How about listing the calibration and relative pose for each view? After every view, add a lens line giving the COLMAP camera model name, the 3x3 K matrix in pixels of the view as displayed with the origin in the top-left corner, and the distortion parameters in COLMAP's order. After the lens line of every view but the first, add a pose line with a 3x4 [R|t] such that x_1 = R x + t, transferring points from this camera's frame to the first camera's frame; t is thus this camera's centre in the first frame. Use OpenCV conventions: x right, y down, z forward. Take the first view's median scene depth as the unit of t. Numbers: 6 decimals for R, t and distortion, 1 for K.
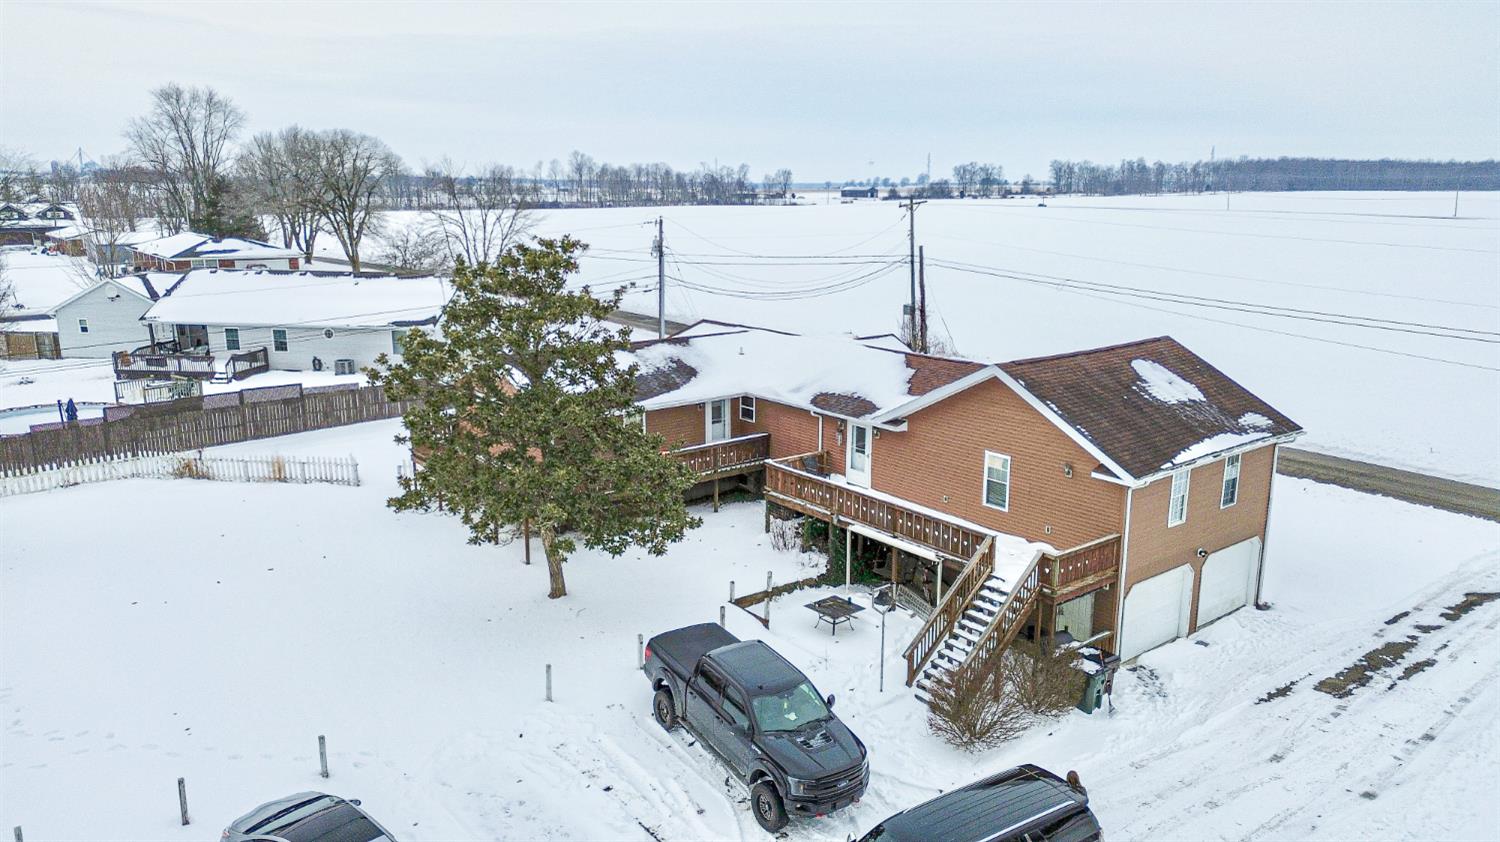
lens RADIAL K [[1035.7, 0, 750.0], [0, 1035.7, 421.0], [0, 0, 1]] dist [0.079359, -0.079414]
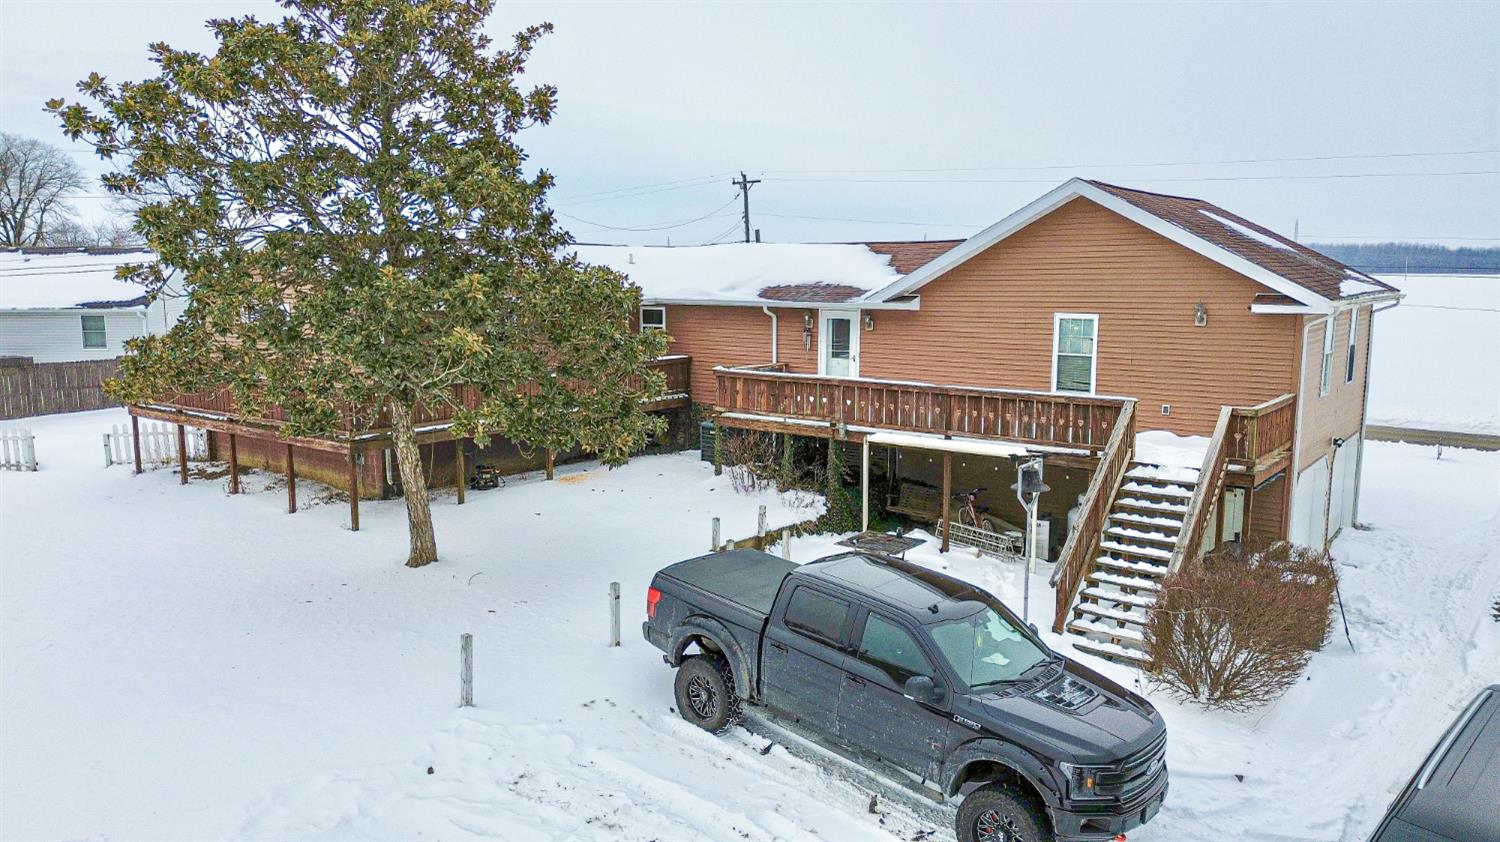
lens RADIAL K [[1051.0, 0, 750.0], [0, 1051.0, 421.0], [0, 0, 1]] dist [0.055037, -0.038836]
pose [[0.970922, -0.035390, 0.236765, -0.149627], [0.053943, 0.995920, -0.072347, 0.146779], [-0.233239, 0.083015, 0.968870, 0.378686]]
